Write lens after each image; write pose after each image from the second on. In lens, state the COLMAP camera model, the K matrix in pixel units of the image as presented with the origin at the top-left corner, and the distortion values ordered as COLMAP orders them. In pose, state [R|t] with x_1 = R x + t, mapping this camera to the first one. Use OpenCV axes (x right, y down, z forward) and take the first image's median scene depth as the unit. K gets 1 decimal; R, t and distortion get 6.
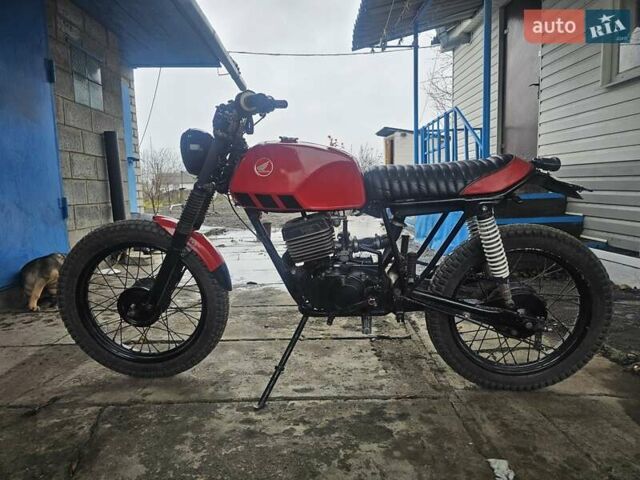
lens RADIAL K [[429.6, 0, 326.3], [0, 429.6, 237.4], [0, 0, 1]] dist [0.003374, -0.001446]
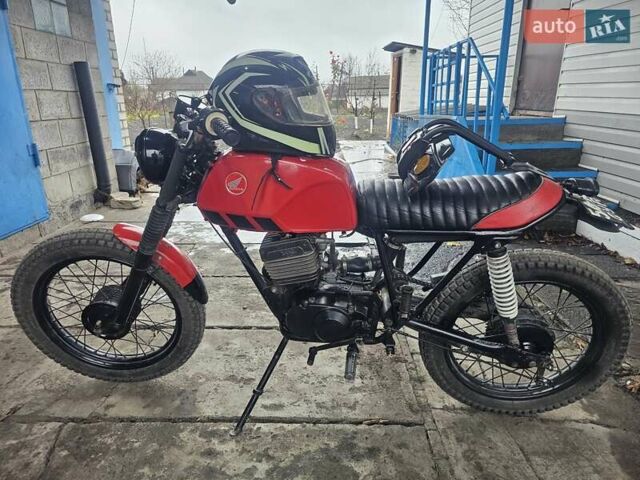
lens RADIAL K [[429.7, 0, 320.0], [0, 429.7, 240.0], [0, 0, 1]] dist [0.002876, -0.001675]
pose [[0.999478, 0.028396, -0.015408, 0.051565], [-0.024636, 0.978429, 0.205111, -0.190100], [0.020900, -0.204625, 0.978617, 0.133502]]
